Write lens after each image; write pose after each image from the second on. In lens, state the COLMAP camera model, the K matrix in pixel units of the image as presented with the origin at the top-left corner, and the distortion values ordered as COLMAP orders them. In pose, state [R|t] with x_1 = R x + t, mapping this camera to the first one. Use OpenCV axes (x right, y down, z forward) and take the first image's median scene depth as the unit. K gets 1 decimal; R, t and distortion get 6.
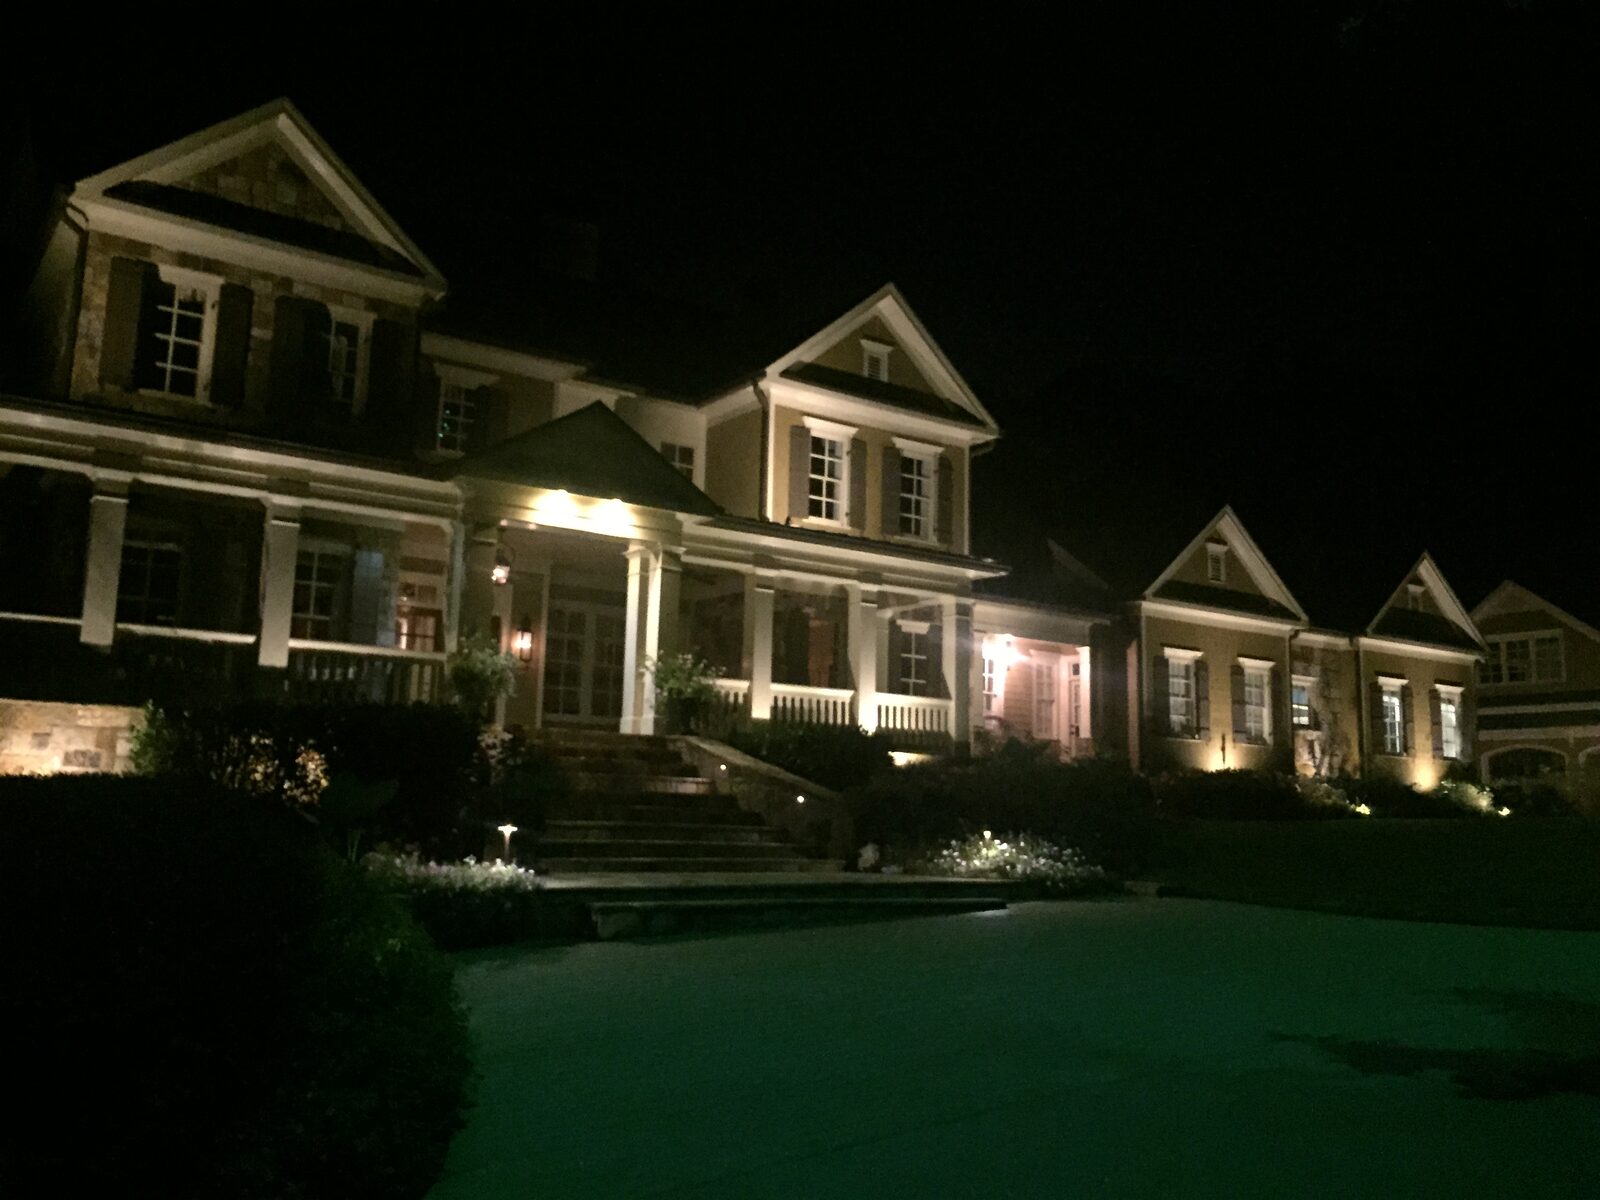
lens RADIAL K [[1343.2, 0, 800.0], [0, 1343.2, 600.0], [0, 0, 1]] dist [0.084250, -0.082851]
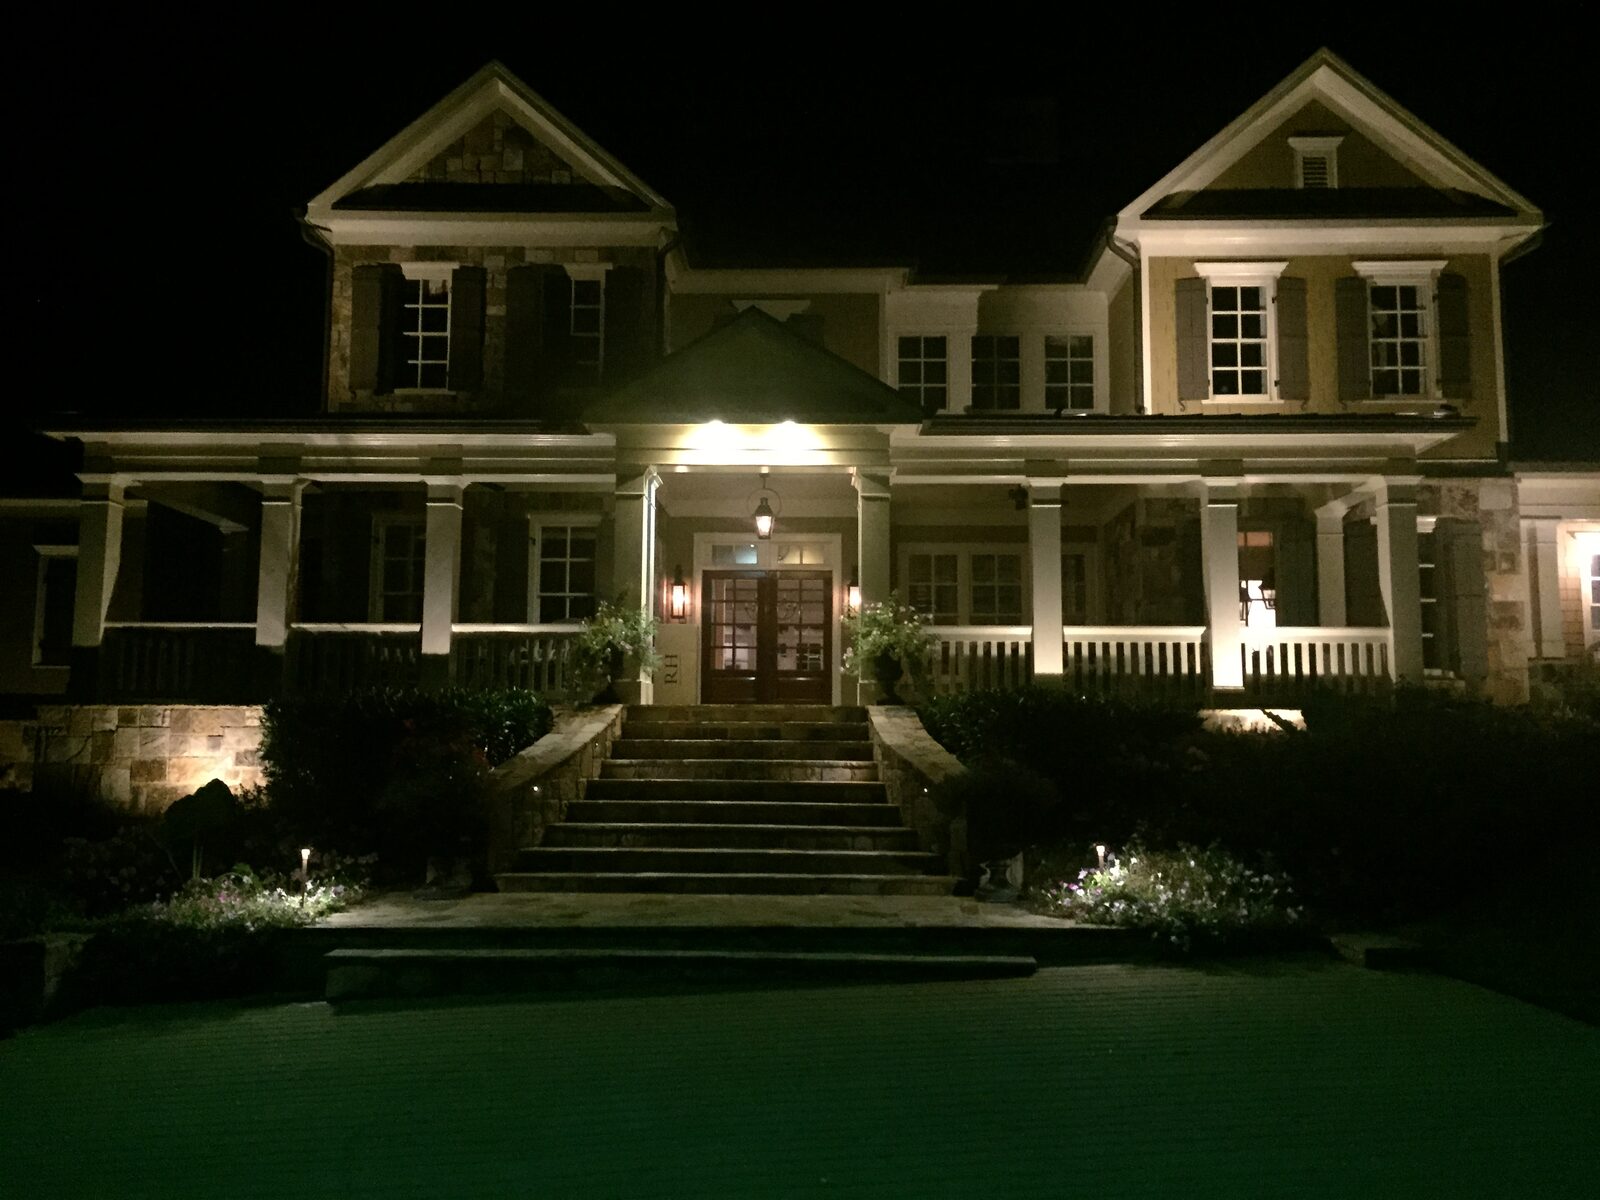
lens RADIAL K [[1343.2, 0, 800.0], [0, 1343.2, 600.0], [0, 0, 1]] dist [0.084250, -0.082851]
pose [[0.811192, -0.085657, -0.578473, 0.316030], [0.108639, 0.994068, 0.005149, 0.028415], [0.574600, -0.067022, 0.815686, 0.311324]]
